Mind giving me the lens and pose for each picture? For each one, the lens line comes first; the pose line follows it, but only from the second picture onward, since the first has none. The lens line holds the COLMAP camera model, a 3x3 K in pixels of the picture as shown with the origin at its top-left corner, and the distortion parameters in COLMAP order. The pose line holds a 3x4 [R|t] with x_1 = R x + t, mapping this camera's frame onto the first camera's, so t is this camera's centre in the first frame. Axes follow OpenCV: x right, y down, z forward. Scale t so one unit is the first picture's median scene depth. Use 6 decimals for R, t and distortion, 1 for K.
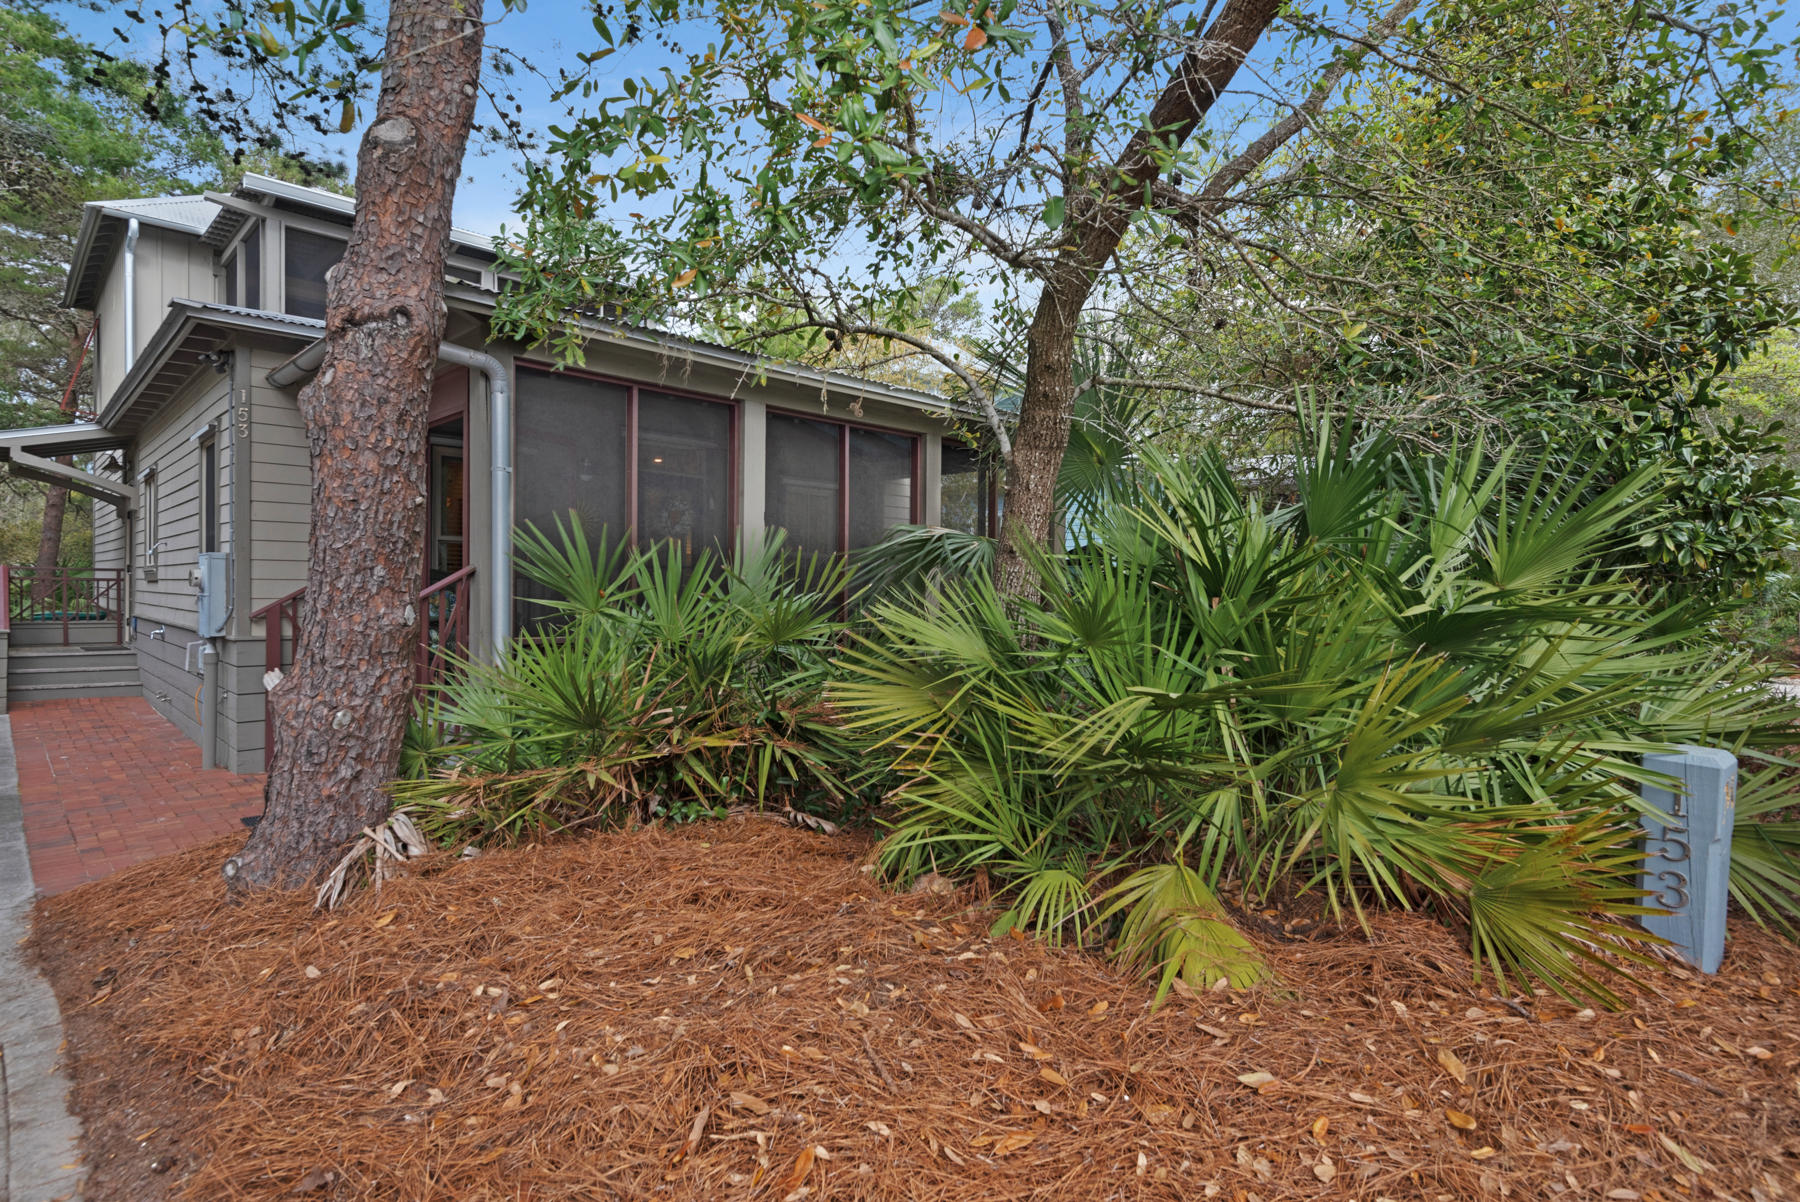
lens RADIAL K [[921.0, 0, 900.0], [0, 921.0, 601.0], [0, 0, 1]] dist [0.024077, -0.009481]
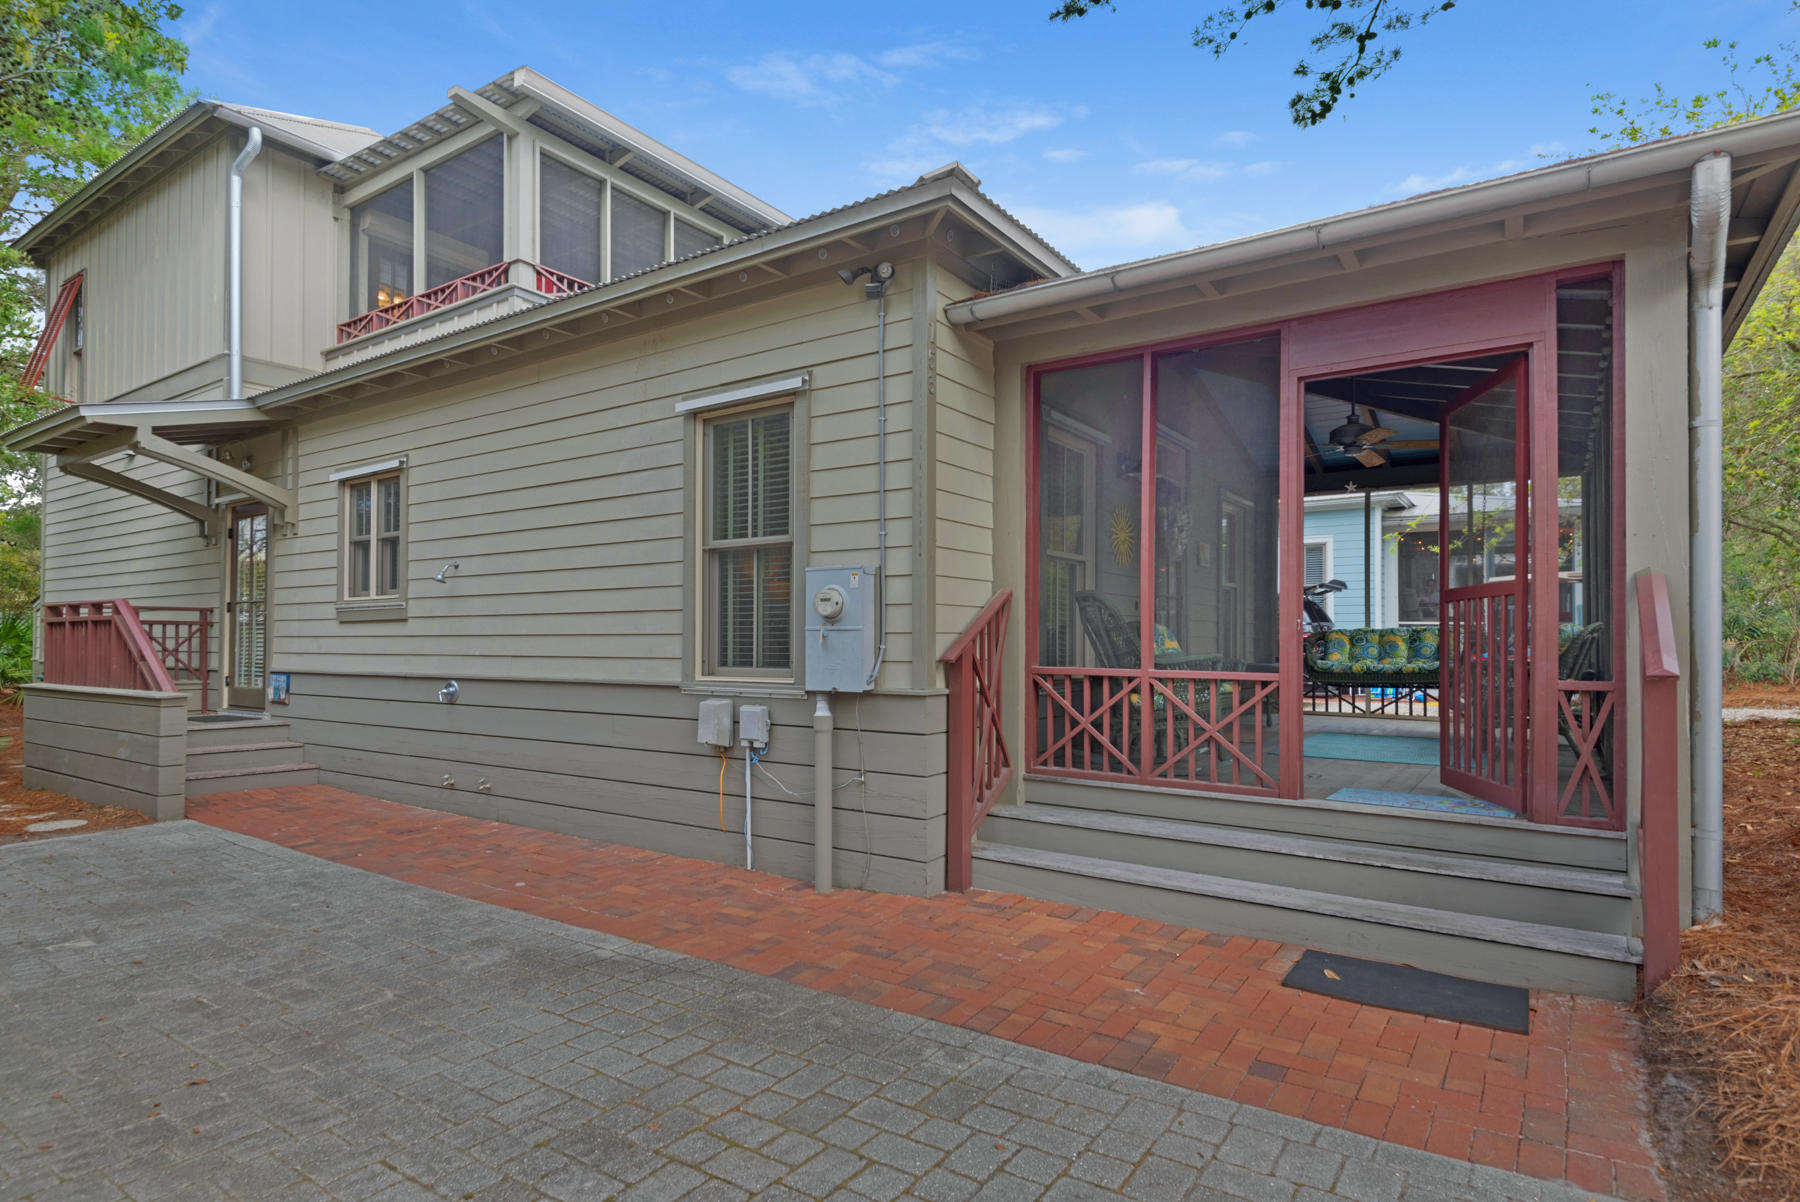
lens RADIAL K [[929.9, 0, 926.0], [0, 929.9, 625.1], [0, 0, 1]] dist [0.028672, -0.009930]
pose [[0.978905, -0.006029, 0.204225, -1.663843], [0.011876, 0.999554, -0.027415, 0.019480], [-0.203969, 0.029262, 0.978540, 0.660351]]
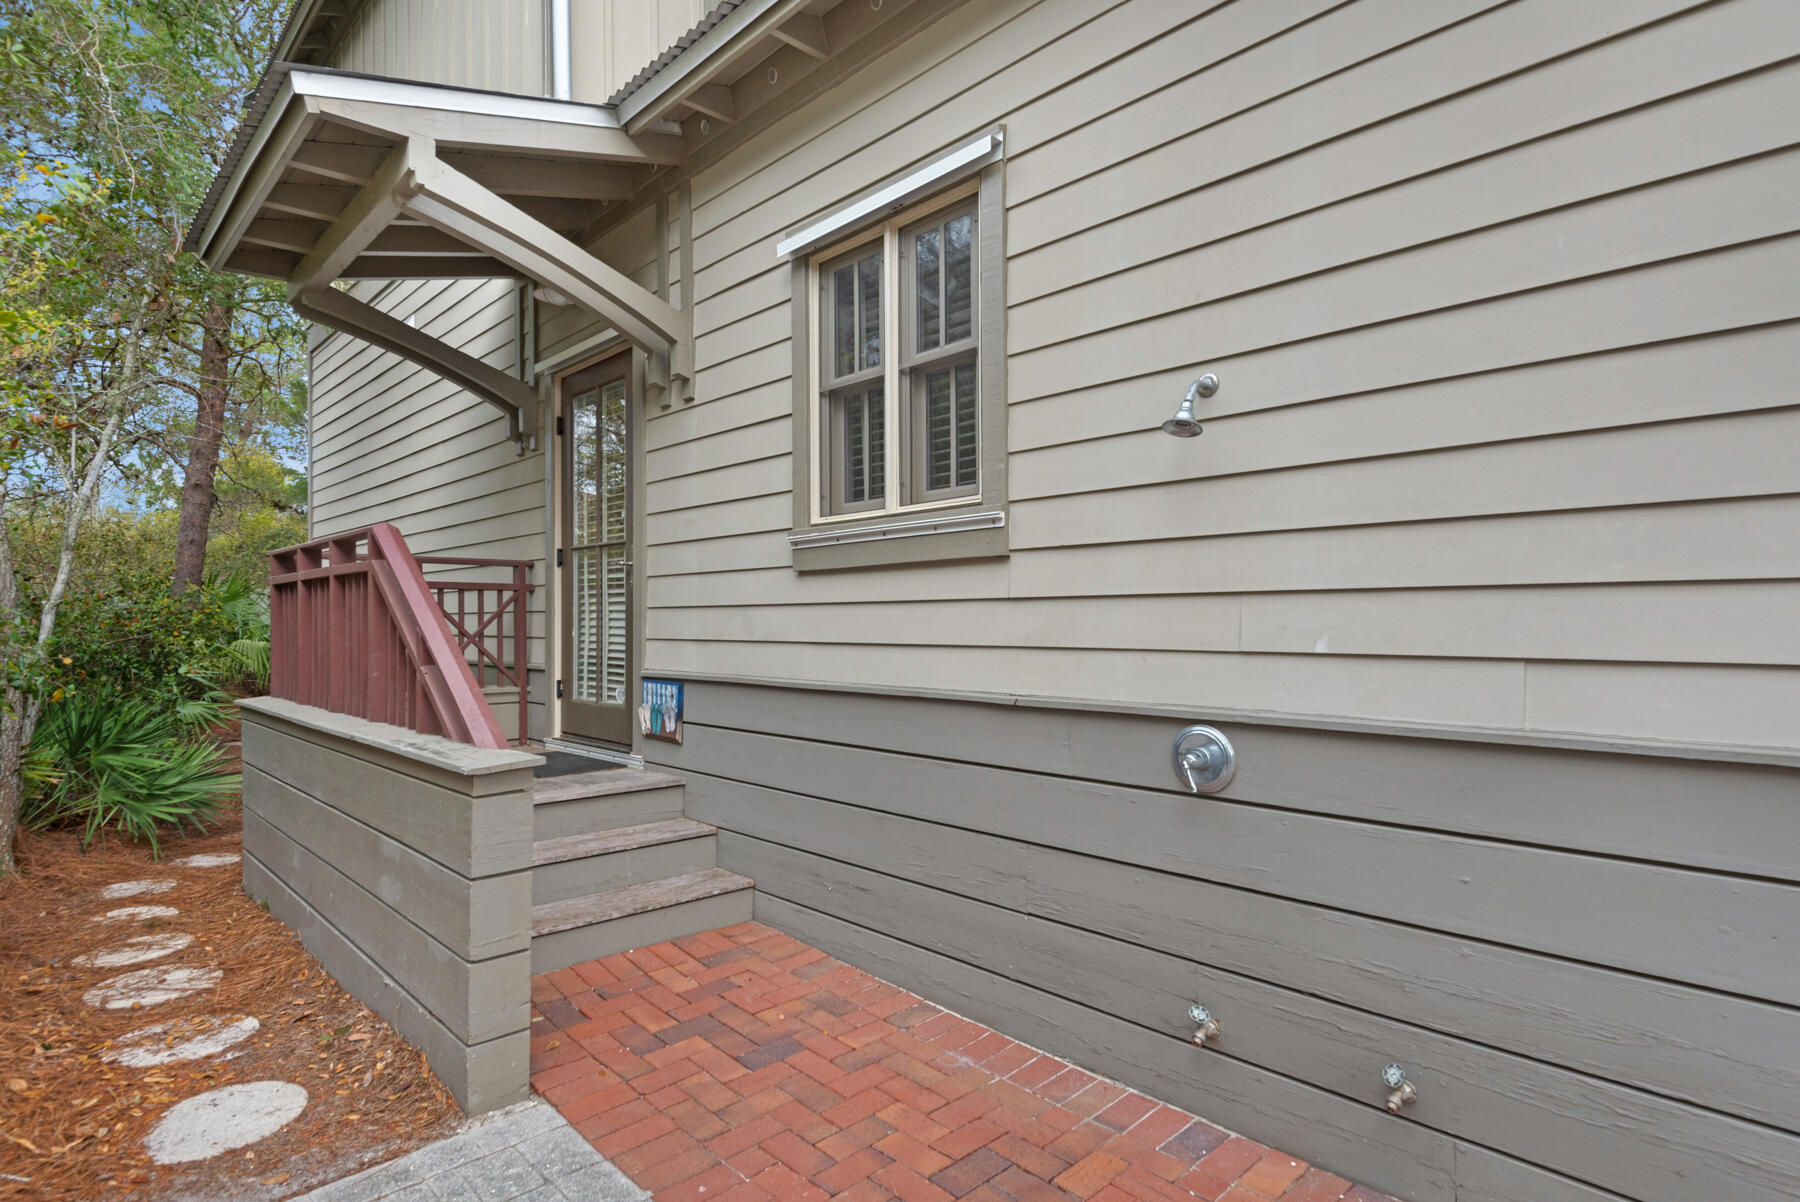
lens RADIAL K [[979.9, 0, 931.3], [0, 979.9, 610.5], [0, 0, 1]] dist [0.060037, -0.042329]
pose [[0.999643, -0.017075, -0.020563, -2.436266], [0.016641, 0.999640, -0.021068, -0.000829], [0.020915, 0.020719, 0.999567, 2.125555]]
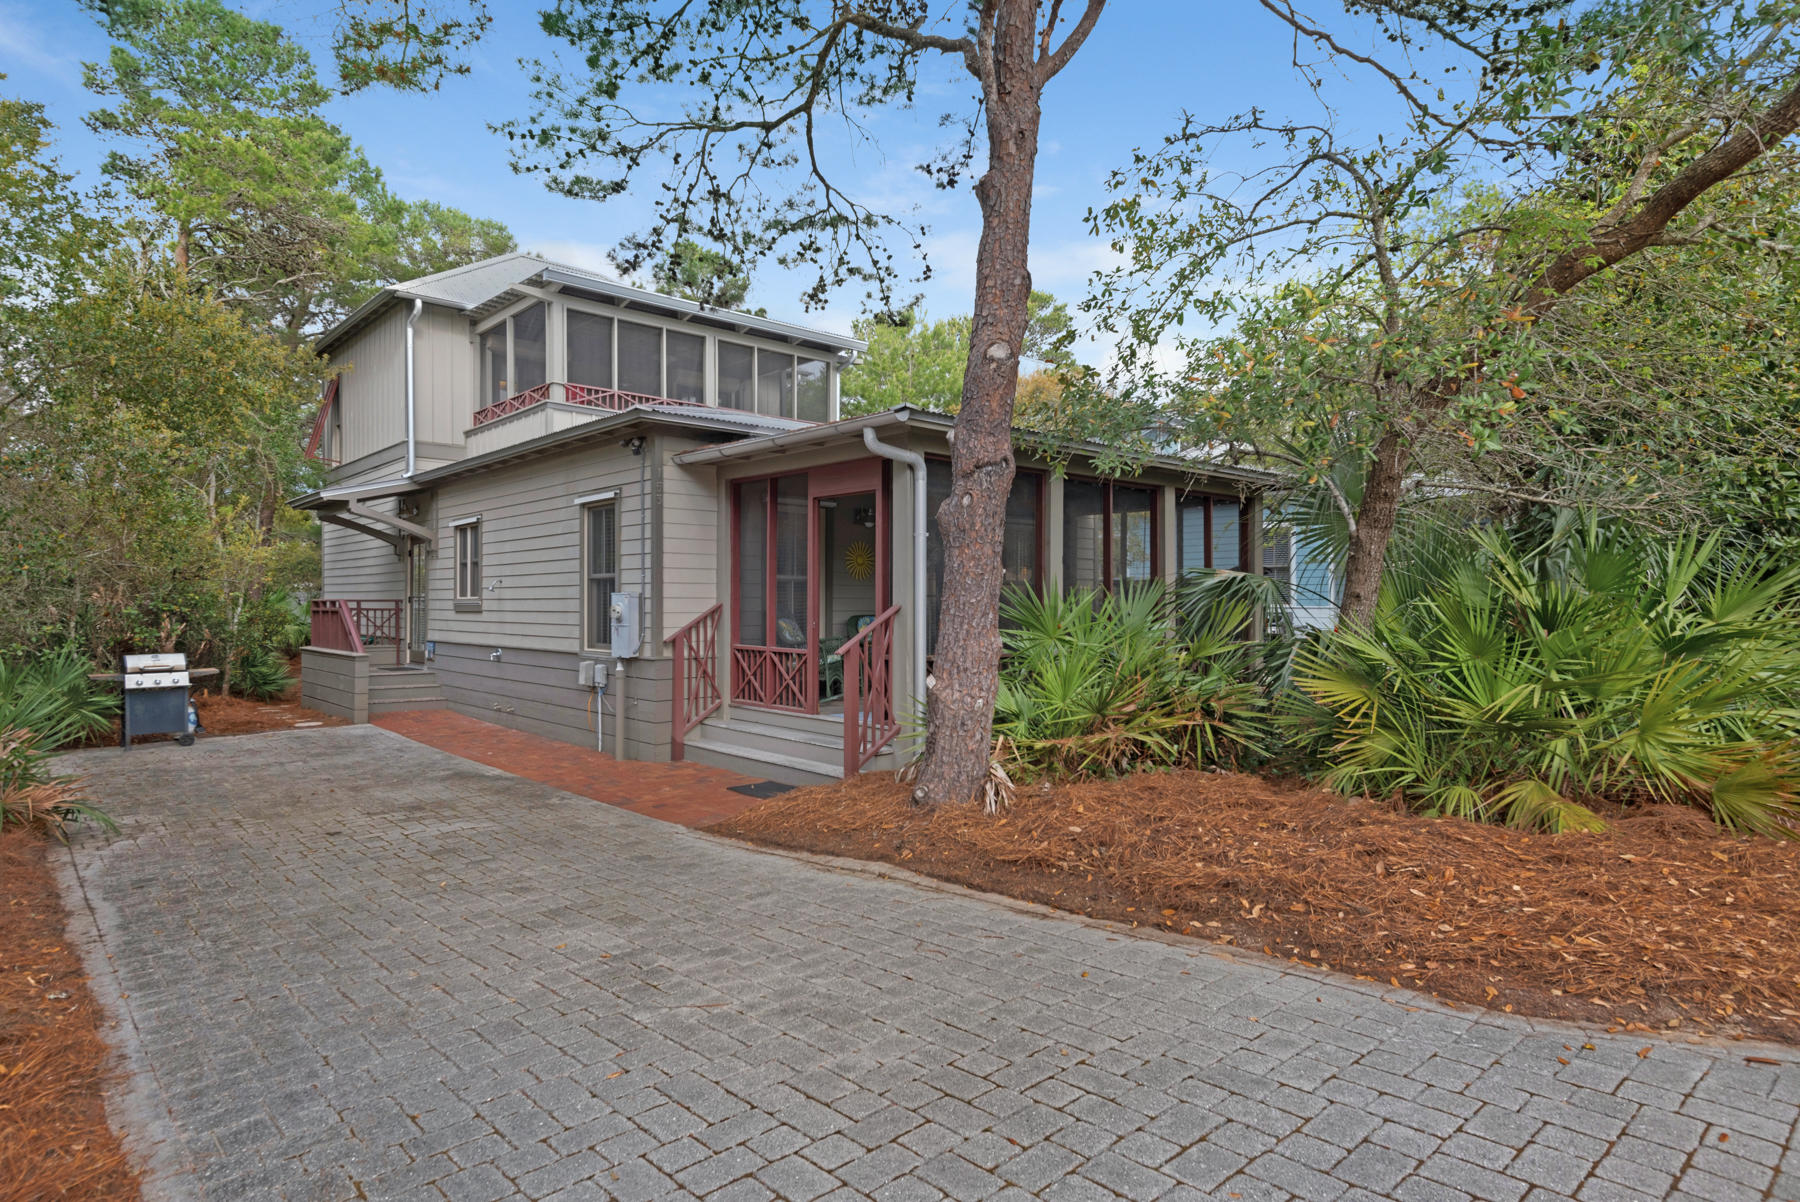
lens RADIAL K [[978.9, 0, 900.0], [0, 978.9, 601.0], [0, 0, 1]] dist [0.056189, -0.043807]
pose [[0.998808, -0.010561, -0.047646, -0.606605], [0.009835, 0.999832, -0.015454, -0.031113], [0.047801, 0.014967, 0.998745, -0.714705]]
